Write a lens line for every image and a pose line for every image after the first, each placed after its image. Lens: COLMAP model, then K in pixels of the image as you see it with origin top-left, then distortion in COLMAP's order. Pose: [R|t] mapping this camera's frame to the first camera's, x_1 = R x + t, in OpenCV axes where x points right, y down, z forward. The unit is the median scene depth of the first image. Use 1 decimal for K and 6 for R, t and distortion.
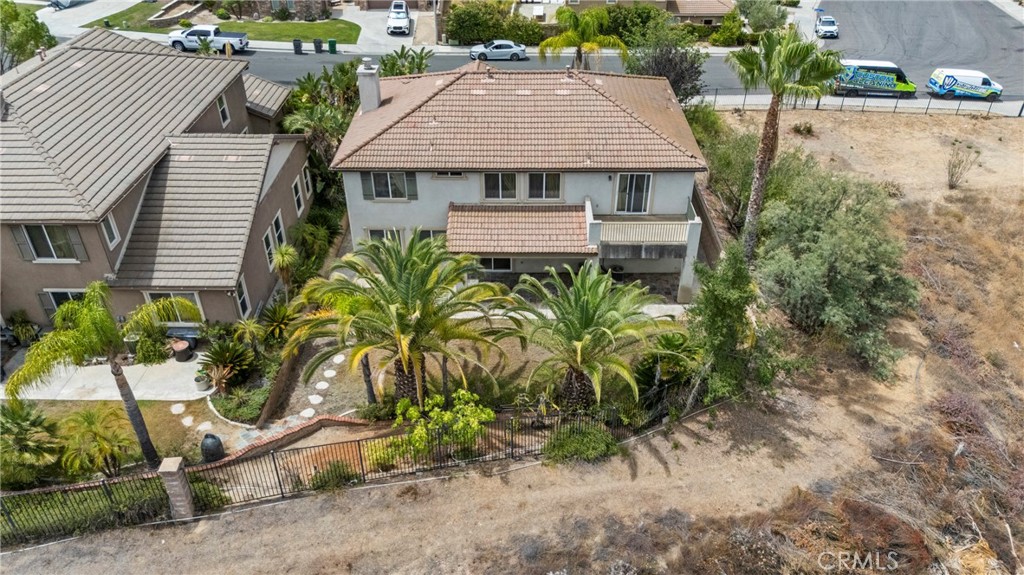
lens RADIAL K [[752.2, 0, 512.0], [0, 752.2, 287.5], [0, 0, 1]] dist [0.091634, -0.111850]
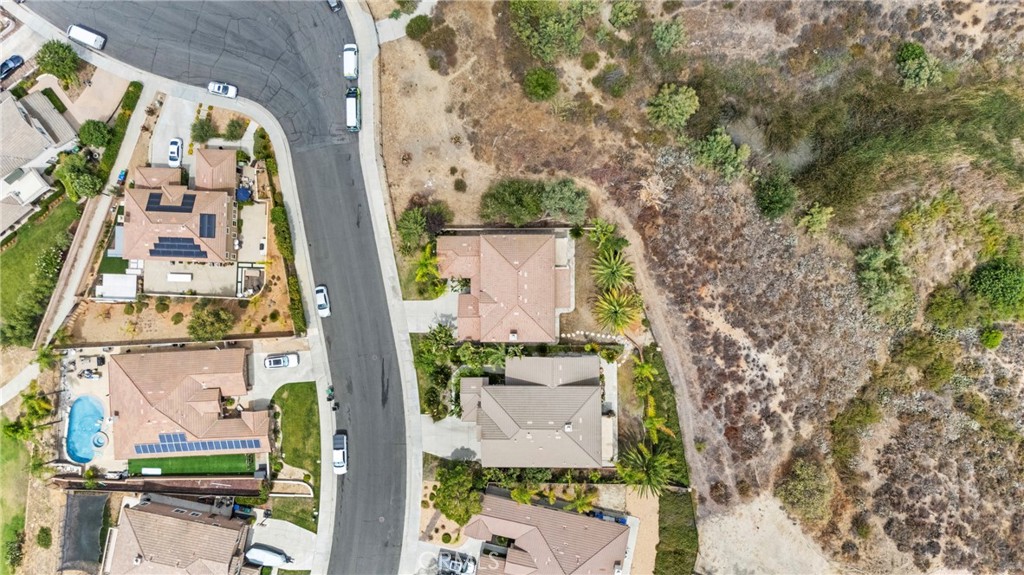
lens RADIAL K [[752.2, 0, 512.0], [0, 752.2, 287.5], [0, 0, 1]] dist [0.091634, -0.111850]
pose [[-0.015813, -0.999850, 0.007112, -0.010127], [0.600037, -0.003800, 0.799963, -3.015415], [-0.799816, 0.016917, 0.600007, -0.915830]]
